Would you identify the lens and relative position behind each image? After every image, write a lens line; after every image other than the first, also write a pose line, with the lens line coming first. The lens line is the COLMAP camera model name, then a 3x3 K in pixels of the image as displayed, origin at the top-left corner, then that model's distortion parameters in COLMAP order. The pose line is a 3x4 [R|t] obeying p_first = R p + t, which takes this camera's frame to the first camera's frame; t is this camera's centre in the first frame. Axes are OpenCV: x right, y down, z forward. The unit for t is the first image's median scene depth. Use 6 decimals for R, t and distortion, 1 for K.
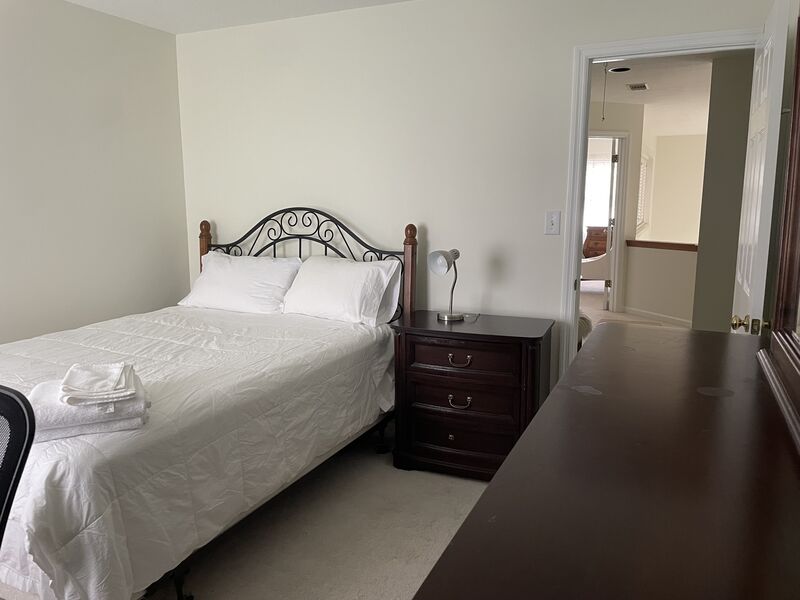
lens RADIAL K [[608.6, 0, 400.1], [0, 608.6, 298.5], [0, 0, 1]] dist [0.076132, -0.089442]
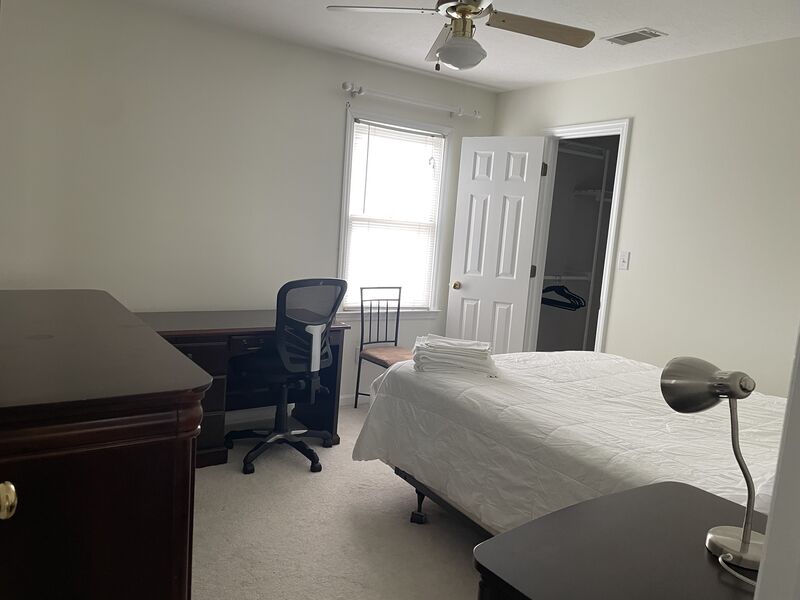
lens RADIAL K [[608.6, 0, 399.8], [0, 608.6, 300.9], [0, 0, 1]] dist [0.076132, -0.089442]
pose [[-0.515285, 0.076518, -0.853596, 0.671518], [-0.208196, 0.954993, 0.211288, -0.205353], [0.831346, 0.286589, -0.476163, 1.238187]]
